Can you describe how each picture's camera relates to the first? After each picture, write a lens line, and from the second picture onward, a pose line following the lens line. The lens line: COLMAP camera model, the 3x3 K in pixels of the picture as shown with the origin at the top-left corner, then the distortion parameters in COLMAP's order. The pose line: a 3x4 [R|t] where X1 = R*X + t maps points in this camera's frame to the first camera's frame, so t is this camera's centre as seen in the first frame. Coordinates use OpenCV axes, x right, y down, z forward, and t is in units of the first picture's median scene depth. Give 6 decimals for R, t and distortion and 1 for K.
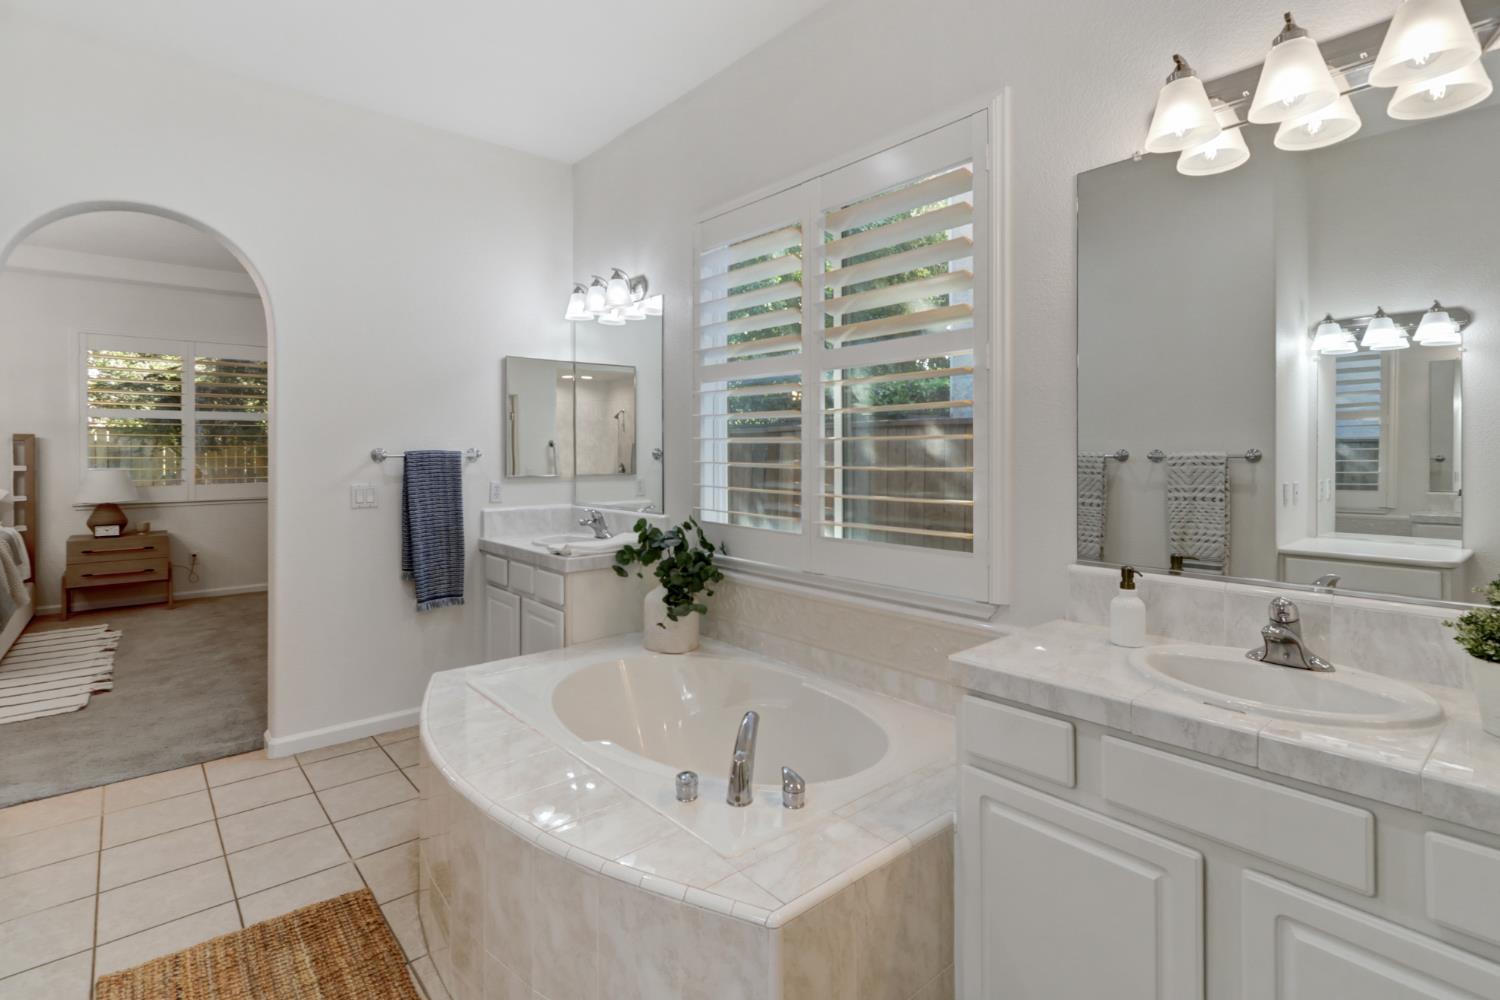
lens RADIAL K [[734.6, 0, 743.6], [0, 734.6, 452.3], [0, 0, 1]] dist [0.002815, 0.000732]
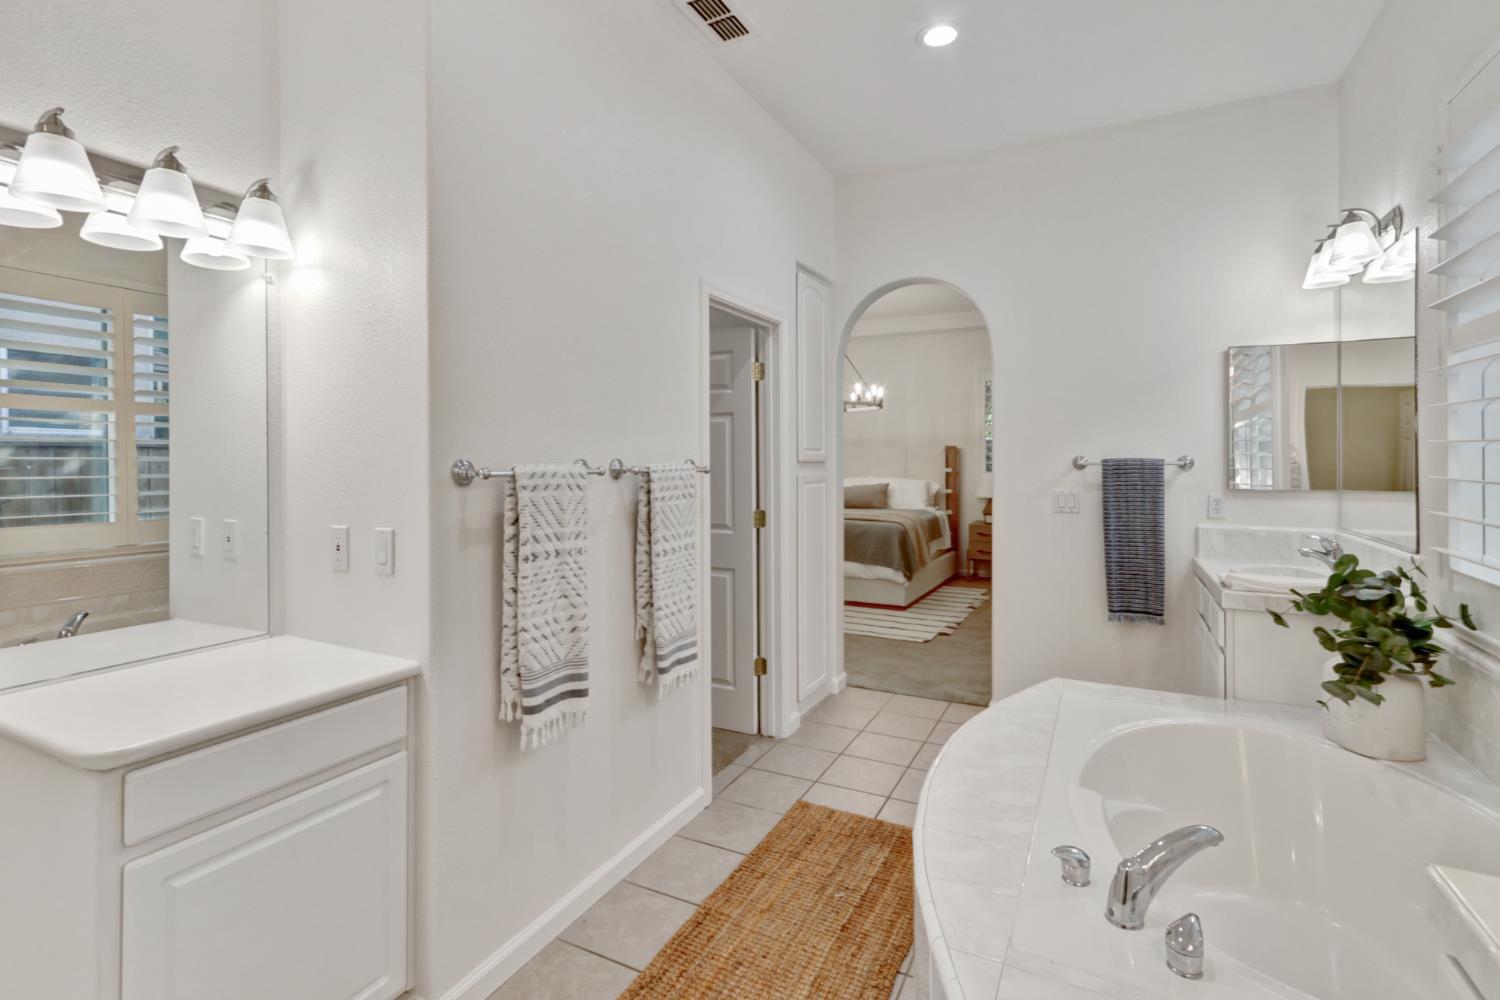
lens RADIAL K [[709.2, 0, 727.7], [0, 709.2, 454.0], [0, 0, 1]] dist [-0.020573, -0.000179]
pose [[0.366101, -0.005804, -0.930557, 0.245283], [0.000605, 0.999982, -0.005999, -0.003434], [0.930575, 0.001634, 0.366098, 0.169534]]
